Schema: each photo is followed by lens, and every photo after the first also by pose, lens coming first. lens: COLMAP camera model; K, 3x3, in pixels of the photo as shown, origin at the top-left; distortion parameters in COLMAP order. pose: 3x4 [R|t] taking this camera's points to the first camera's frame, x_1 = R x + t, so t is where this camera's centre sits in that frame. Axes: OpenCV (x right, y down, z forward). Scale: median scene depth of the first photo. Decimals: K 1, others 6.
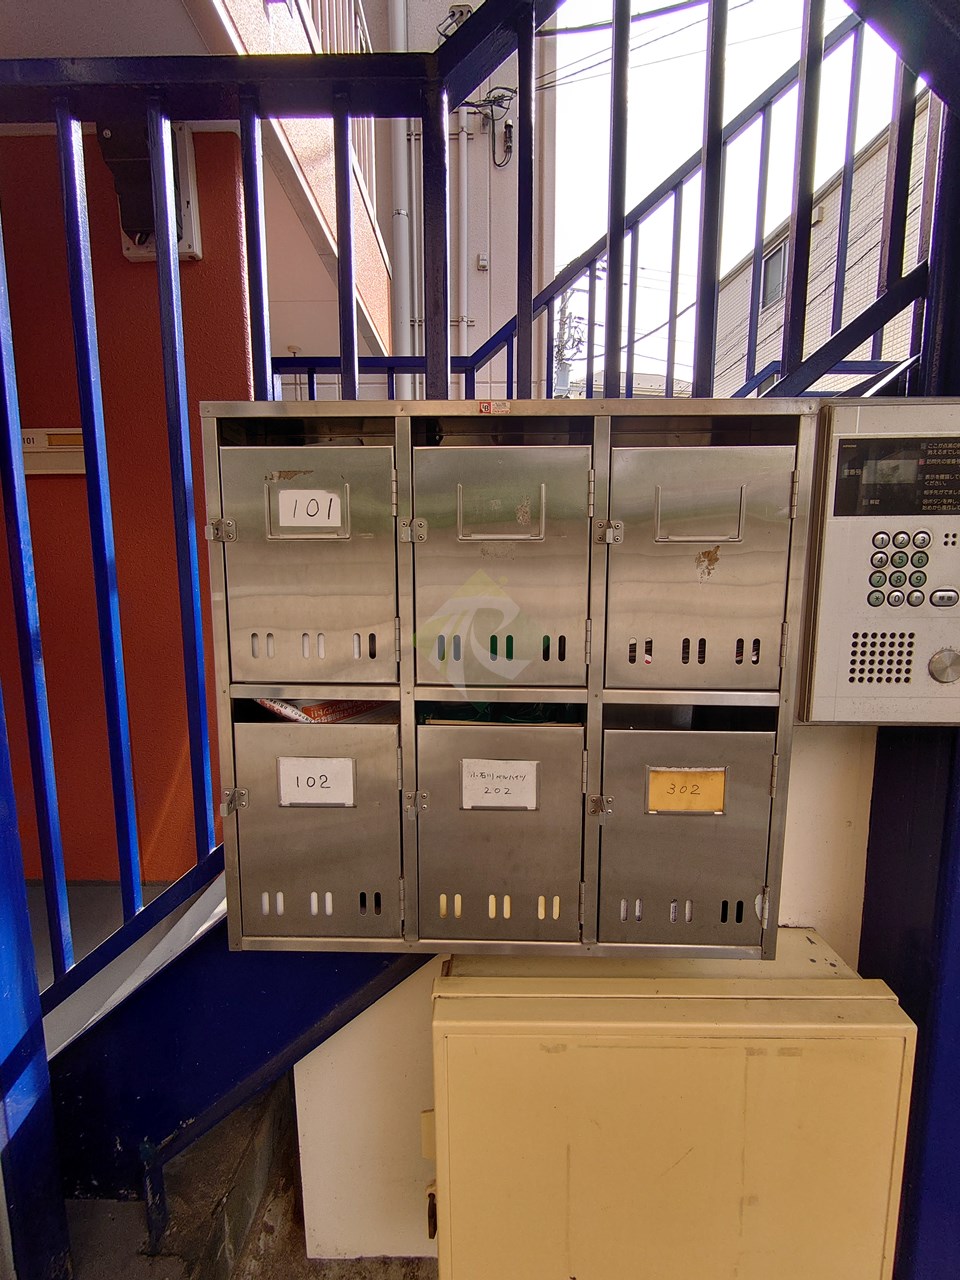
lens RADIAL K [[547.9, 0, 473.0], [0, 547.9, 640.7], [0, 0, 1]] dist [0.000624, -0.000163]
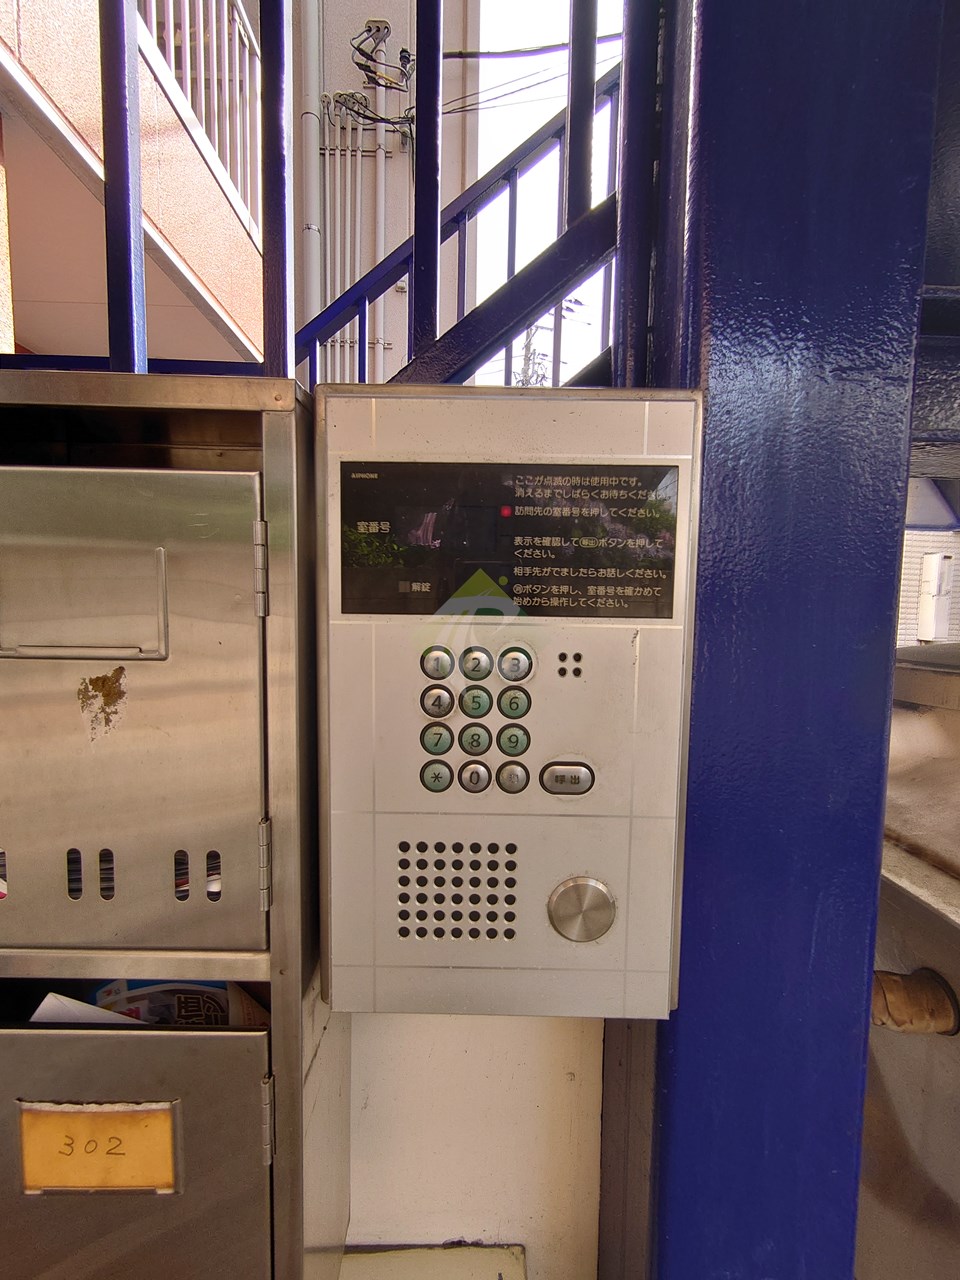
lens RADIAL K [[547.9, 0, 487.8], [0, 547.9, 644.5], [0, 0, 1]] dist [0.000624, -0.000163]
pose [[0.998587, 0.015065, 0.050964, 0.743998], [-0.012632, 0.998780, -0.047733, -0.172117], [-0.051621, 0.047022, 0.997559, 0.482925]]
